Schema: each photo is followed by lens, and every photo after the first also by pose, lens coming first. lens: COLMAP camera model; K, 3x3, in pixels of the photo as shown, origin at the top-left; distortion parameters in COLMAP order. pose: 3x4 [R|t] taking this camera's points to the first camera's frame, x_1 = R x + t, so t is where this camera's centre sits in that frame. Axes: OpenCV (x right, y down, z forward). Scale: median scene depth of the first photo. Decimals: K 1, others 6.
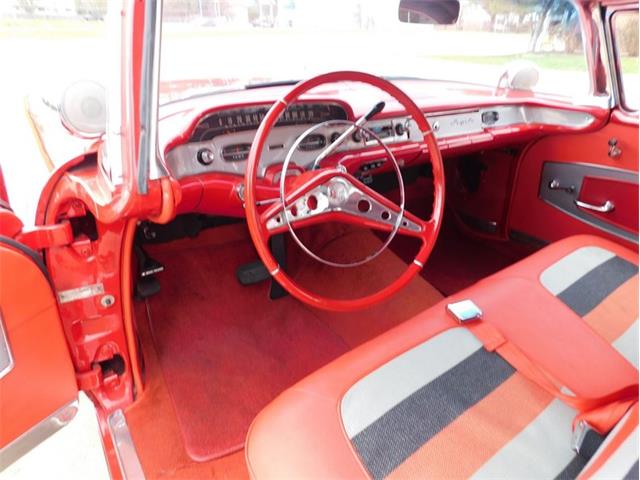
lens RADIAL K [[418.7, 0, 320.0], [0, 418.7, 240.0], [0, 0, 1]] dist [-0.062036, 0.048456]
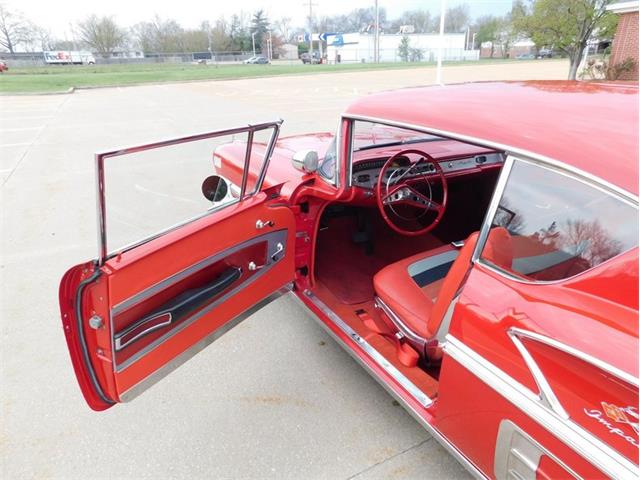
lens RADIAL K [[418.7, 0, 320.0], [0, 418.7, 240.0], [0, 0, 1]] dist [-0.062036, 0.048456]
pose [[0.994241, 0.007852, -0.106884, -0.172345], [-0.014754, 0.997845, -0.063938, 0.294014], [0.106152, 0.065147, 0.992214, -1.359357]]
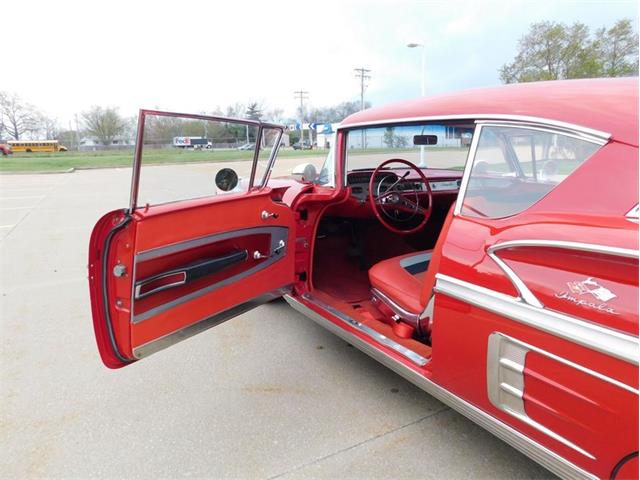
lens RADIAL K [[421.0, 0, 320.0], [0, 421.0, 240.0], [0, 0, 1]] dist [-0.064434, 0.048185]
pose [[0.996370, -0.016900, -0.083439, -0.197184], [-0.005123, 0.966420, -0.256918, 0.762984], [0.084979, 0.256413, 0.962825, -1.490775]]
